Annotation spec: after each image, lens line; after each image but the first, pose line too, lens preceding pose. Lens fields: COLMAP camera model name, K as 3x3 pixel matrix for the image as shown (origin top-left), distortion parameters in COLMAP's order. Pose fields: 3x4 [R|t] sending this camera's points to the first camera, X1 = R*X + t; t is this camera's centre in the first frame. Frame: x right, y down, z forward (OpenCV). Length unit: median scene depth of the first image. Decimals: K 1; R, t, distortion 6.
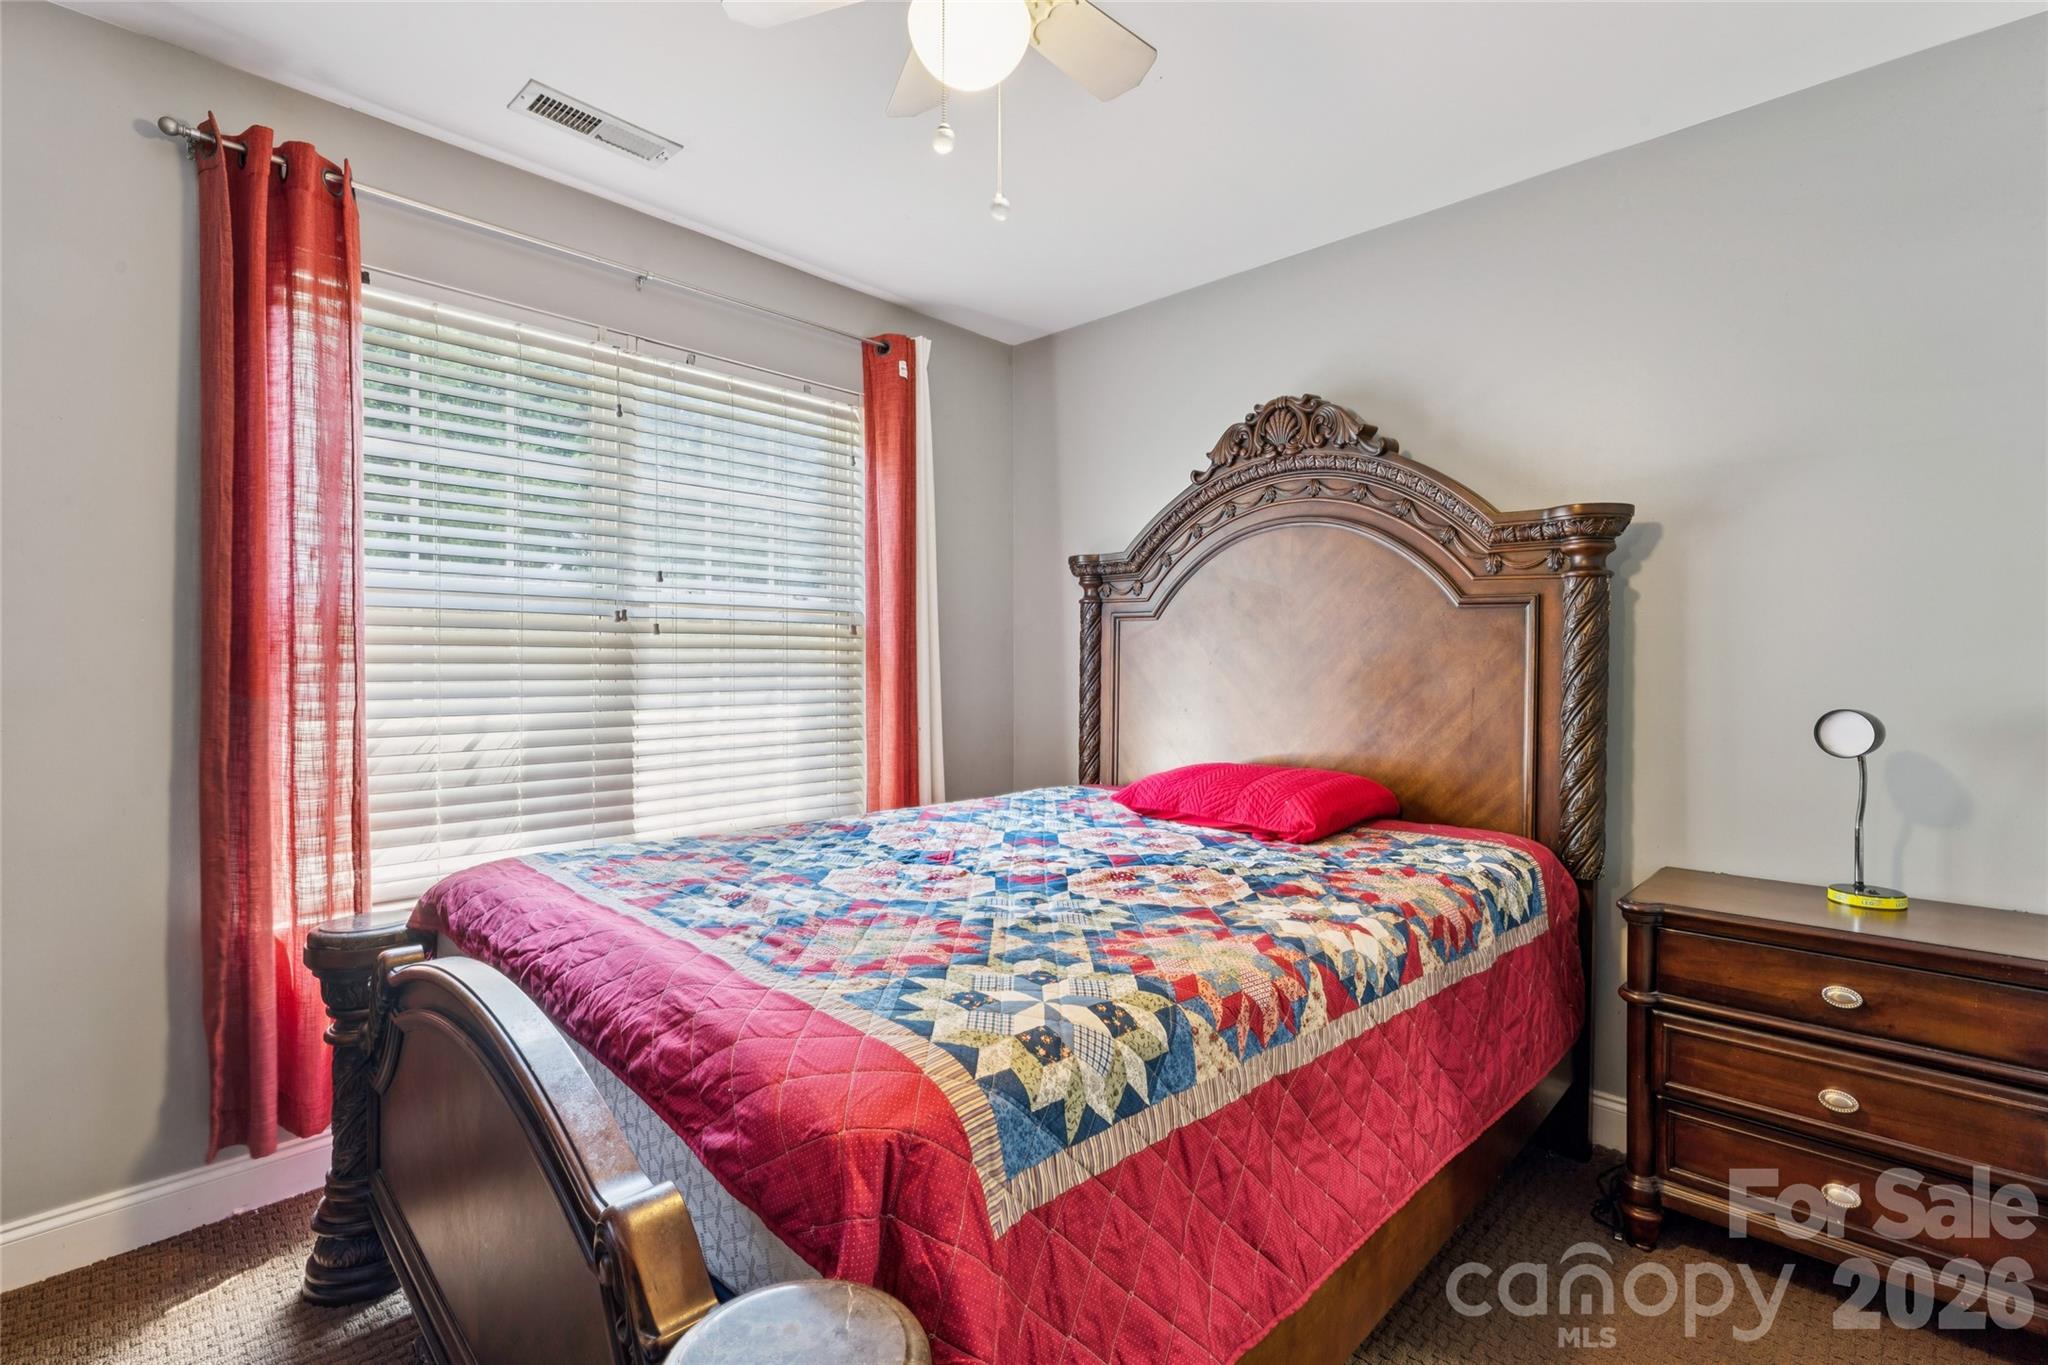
lens RADIAL K [[930.8, 0, 1019.5], [0, 930.8, 685.4], [0, 0, 1]] dist [0.000672, 0.000266]
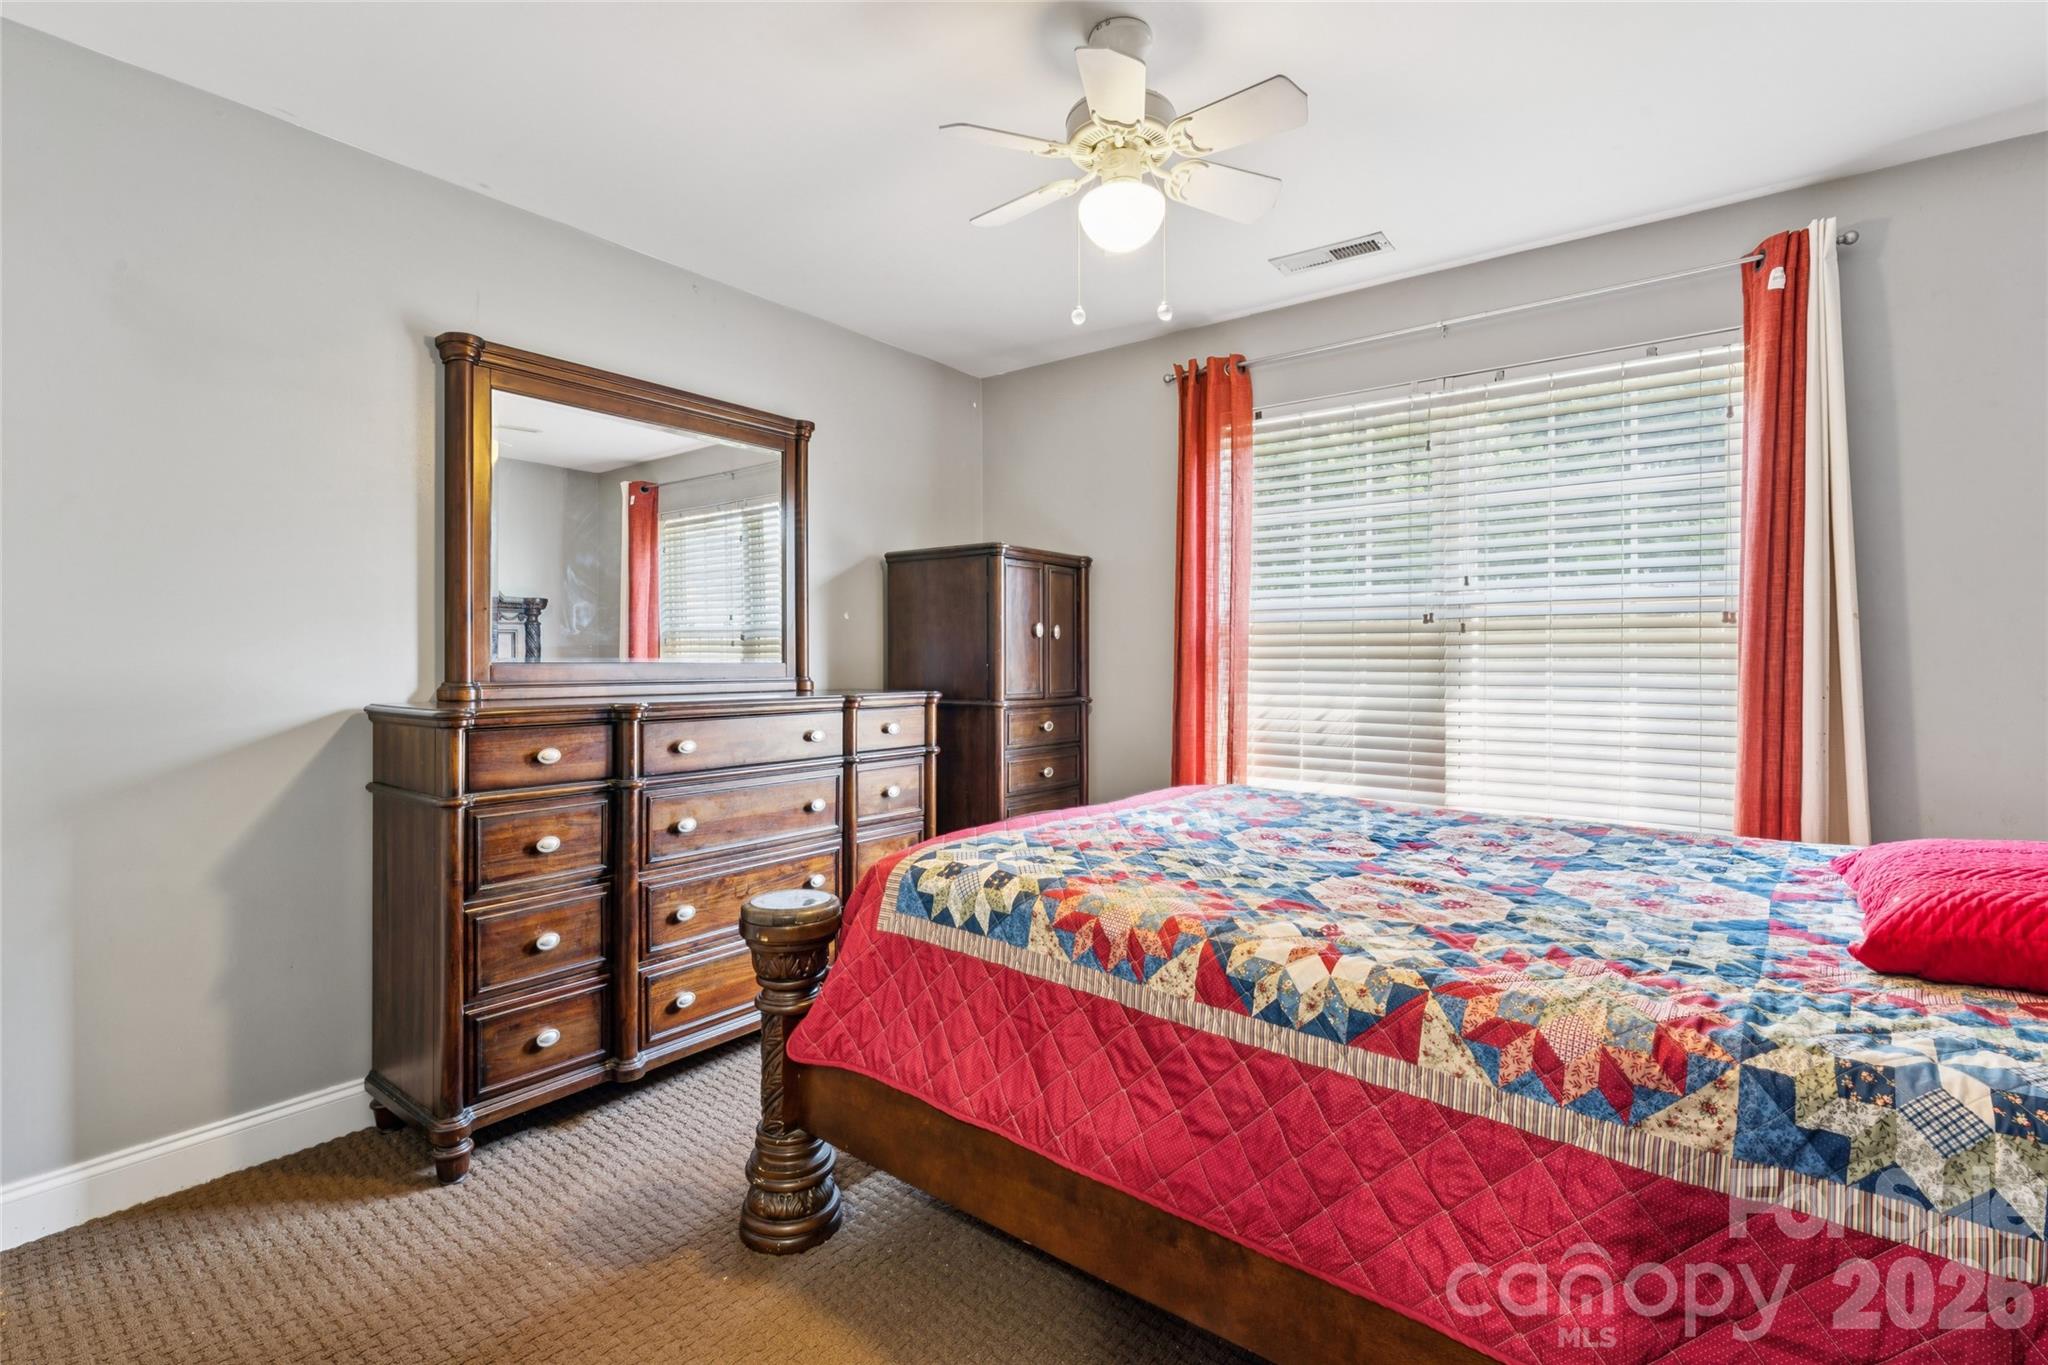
lens RADIAL K [[942.4, 0, 1024.2], [0, 942.4, 673.7], [0, 0, 1]] dist [-0.001667, -0.000453]
pose [[0.113170, 0.014740, -0.993466, 0.779580], [-0.023666, 0.999646, 0.012136, -0.007150], [0.993294, 0.022138, 0.113478, 0.392201]]
